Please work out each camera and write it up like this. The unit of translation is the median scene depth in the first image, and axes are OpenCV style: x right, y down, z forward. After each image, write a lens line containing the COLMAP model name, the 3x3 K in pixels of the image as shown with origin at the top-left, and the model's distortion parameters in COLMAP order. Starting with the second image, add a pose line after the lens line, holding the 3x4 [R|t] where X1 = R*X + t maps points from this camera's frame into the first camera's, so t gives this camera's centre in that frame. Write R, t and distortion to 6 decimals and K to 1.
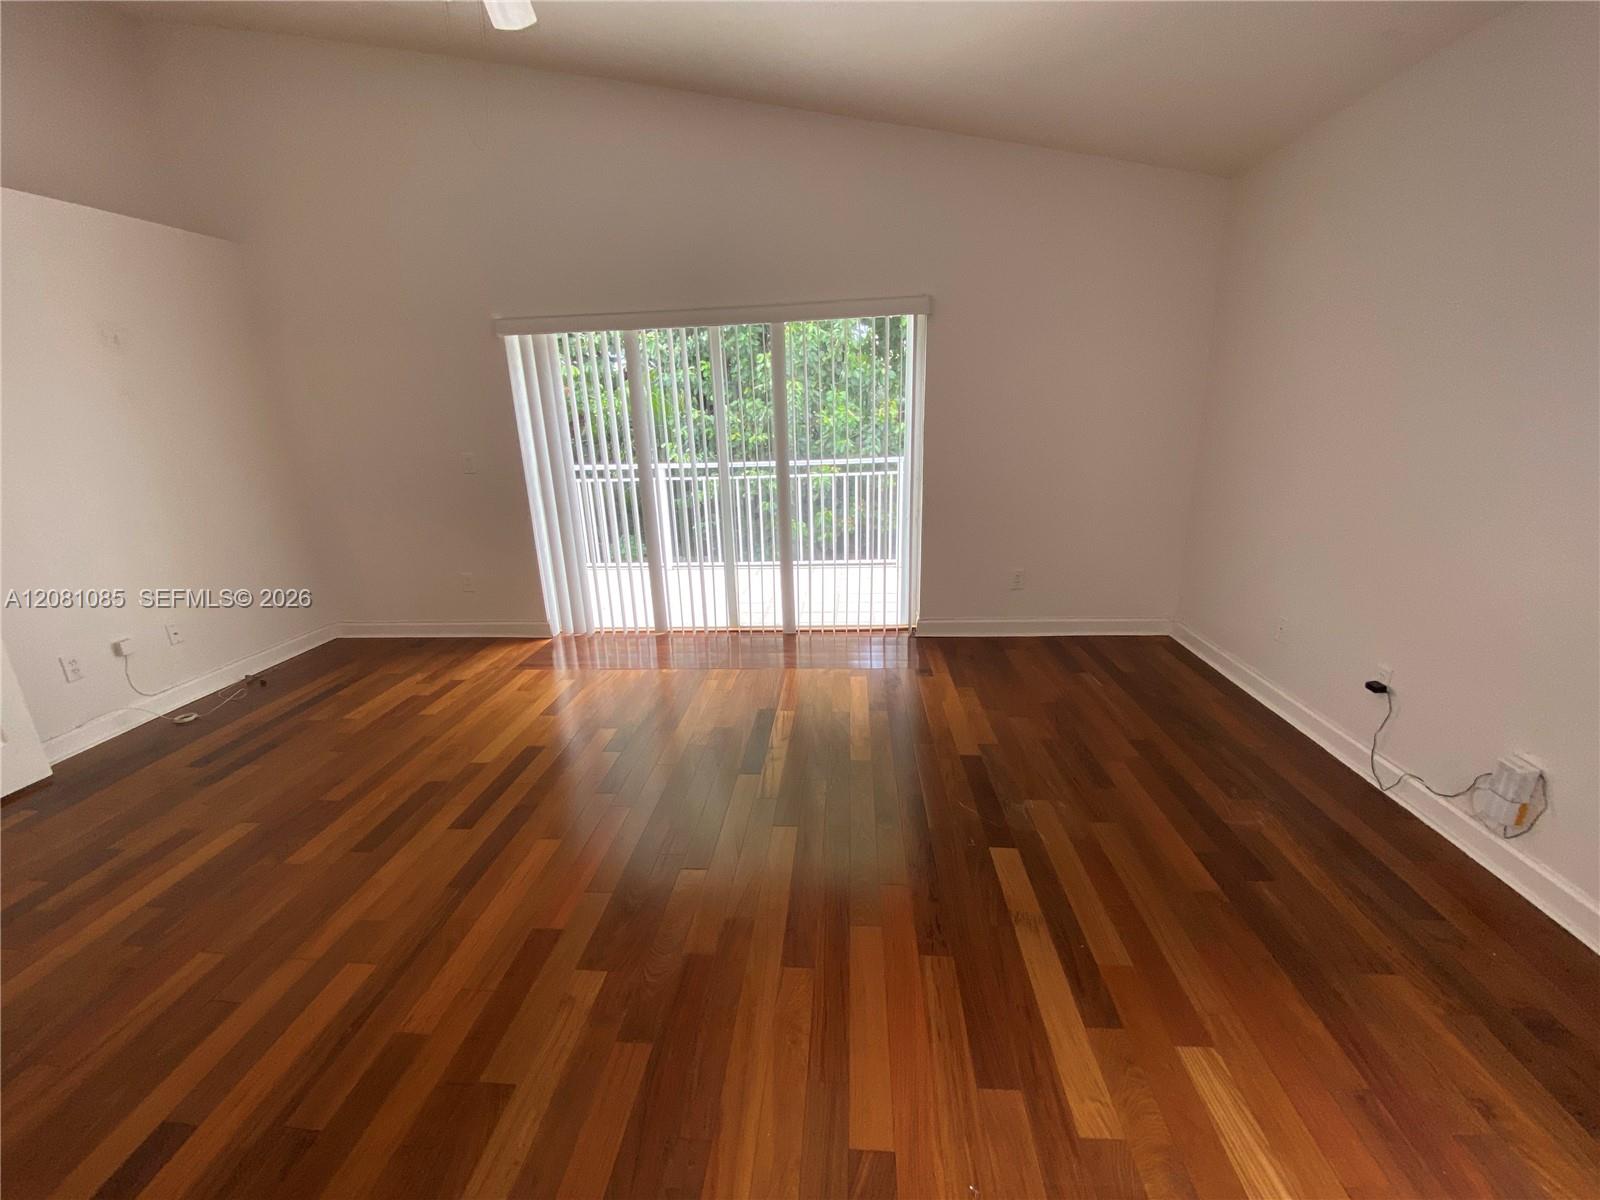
lens RADIAL K [[651.2, 0, 794.7], [0, 651.2, 609.0], [0, 0, 1]] dist [0.020520, -0.020109]
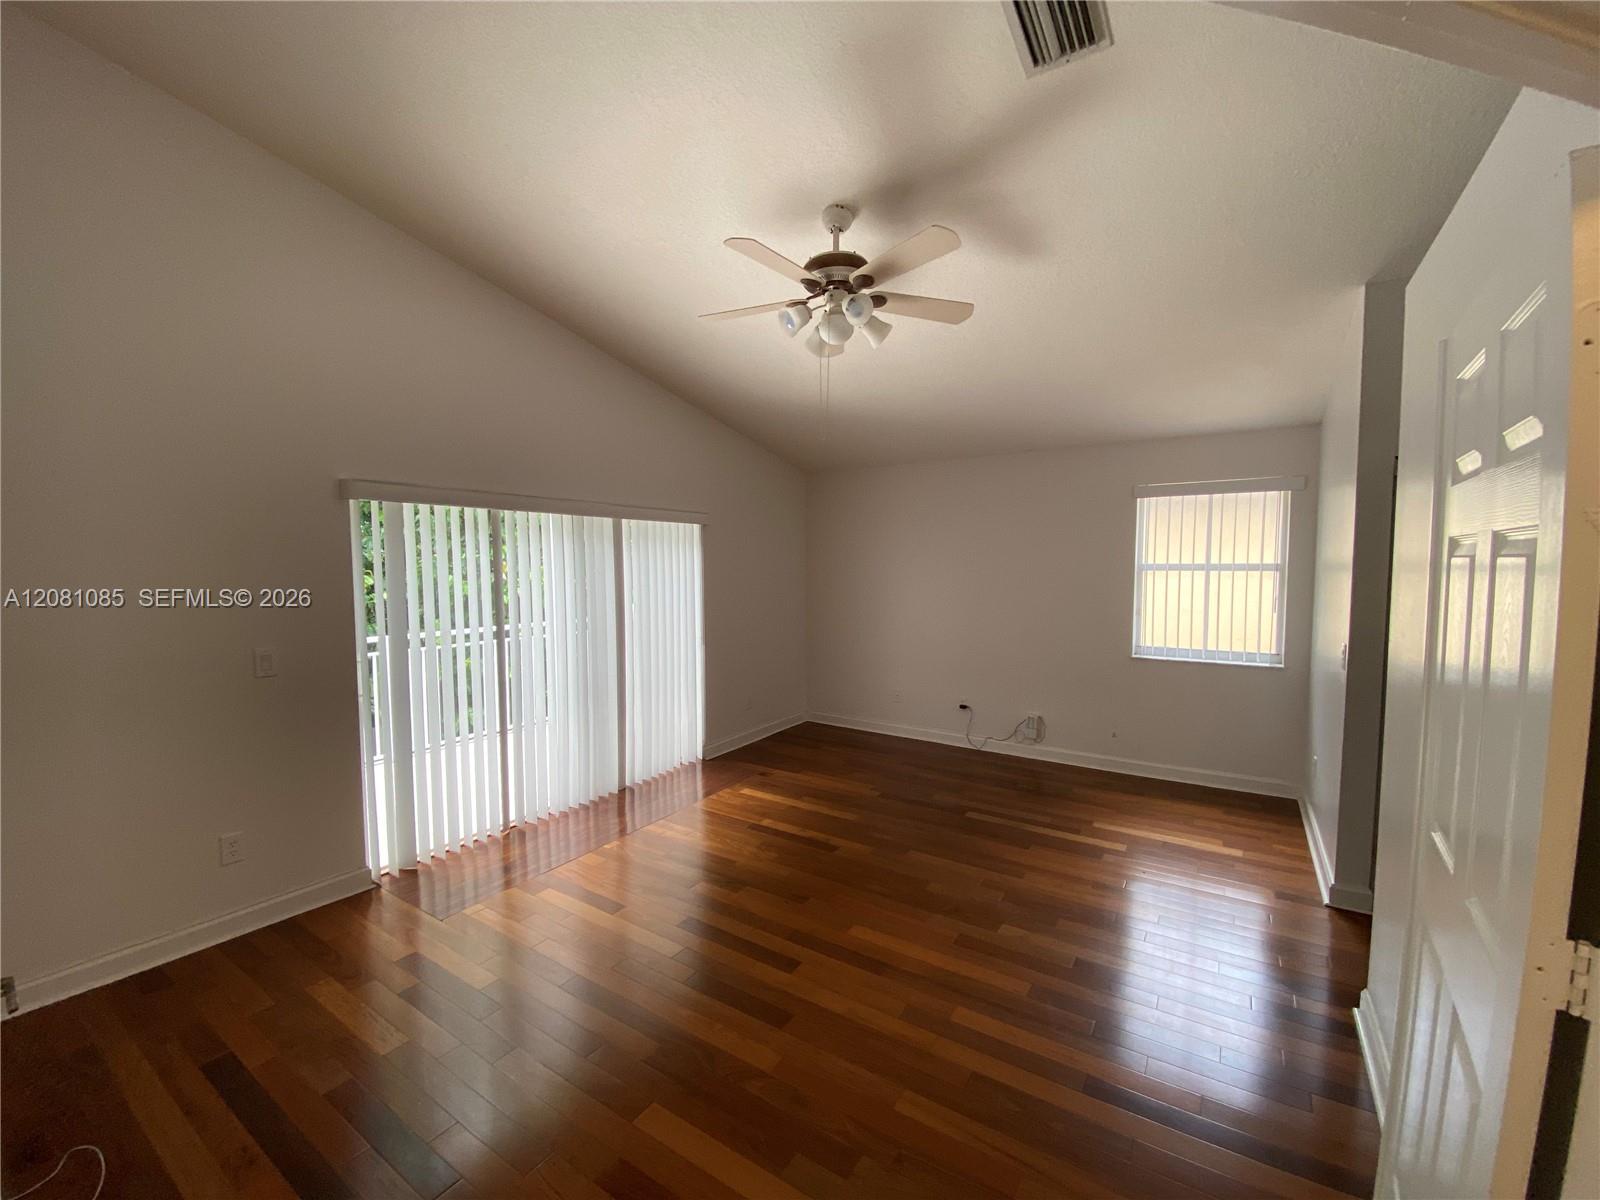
lens RADIAL K [[651.2, 0, 794.7], [0, 651.2, 609.0], [0, 0, 1]] dist [0.020520, -0.020109]
pose [[0.474686, -0.027129, 0.879737, -1.430600], [0.236726, 0.966629, -0.097923, -0.132870], [-0.847723, 0.254739, 0.465267, 0.339601]]
